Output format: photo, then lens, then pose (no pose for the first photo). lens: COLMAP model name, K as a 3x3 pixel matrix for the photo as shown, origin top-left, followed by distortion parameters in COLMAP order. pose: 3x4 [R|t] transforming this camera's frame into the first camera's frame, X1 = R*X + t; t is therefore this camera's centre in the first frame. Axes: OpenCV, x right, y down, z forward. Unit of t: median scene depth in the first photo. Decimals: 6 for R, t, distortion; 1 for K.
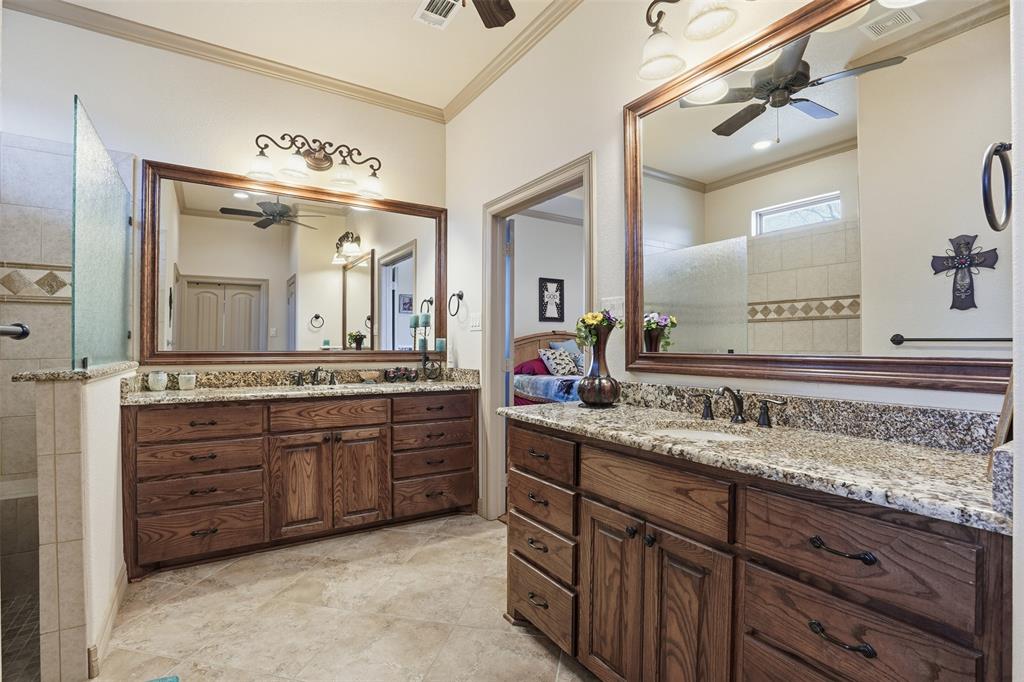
lens RADIAL K [[475.4, 0, 510.5], [0, 475.4, 343.2], [0, 0, 1]] dist [-0.034805, 0.003810]
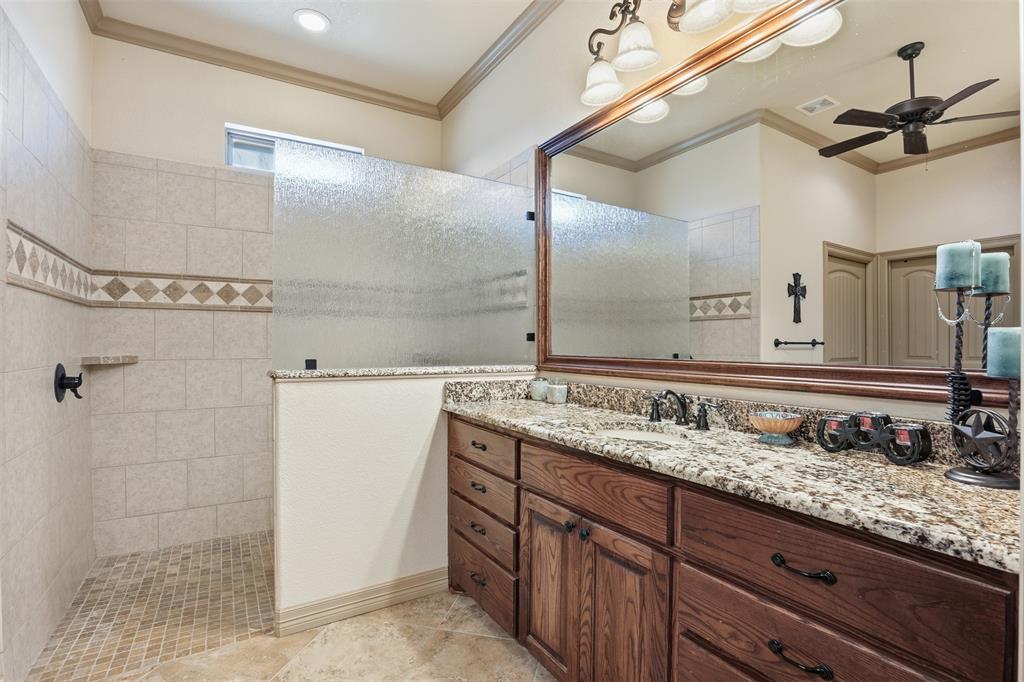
lens RADIAL K [[475.4, 0, 516.4], [0, 475.4, 348.0], [0, 0, 1]] dist [-0.034805, 0.003810]
pose [[-0.015358, 0.003412, -0.999876, 0.141822], [0.006726, 0.999972, 0.003309, -0.000456], [0.999859, -0.006674, -0.015380, 0.919881]]
